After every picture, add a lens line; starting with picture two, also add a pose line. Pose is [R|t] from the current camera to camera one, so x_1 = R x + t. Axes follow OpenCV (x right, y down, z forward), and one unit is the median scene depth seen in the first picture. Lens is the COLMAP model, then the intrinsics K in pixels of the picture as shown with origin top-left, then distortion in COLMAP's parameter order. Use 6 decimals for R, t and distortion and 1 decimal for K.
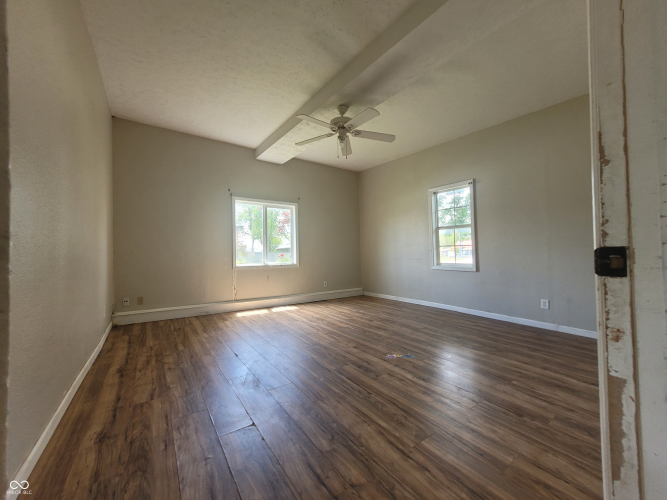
lens RADIAL K [[258.3, 0, 329.5], [0, 258.3, 245.2], [0, 0, 1]] dist [0.006465, -0.000251]
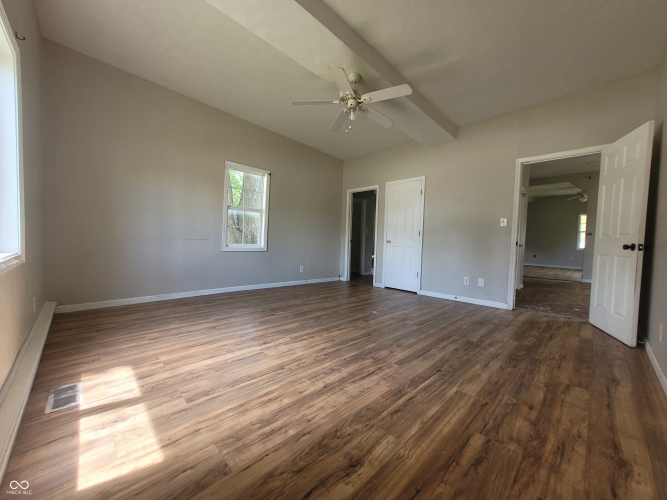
lens RADIAL K [[258.3, 0, 343.7], [0, 258.3, 243.6], [0, 0, 1]] dist [0.006465, -0.000251]
pose [[-0.185227, -0.011740, 0.982626, -1.070996], [-0.065501, 0.997852, -0.000425, 0.082100], [-0.980510, -0.064442, -0.185598, 1.476319]]
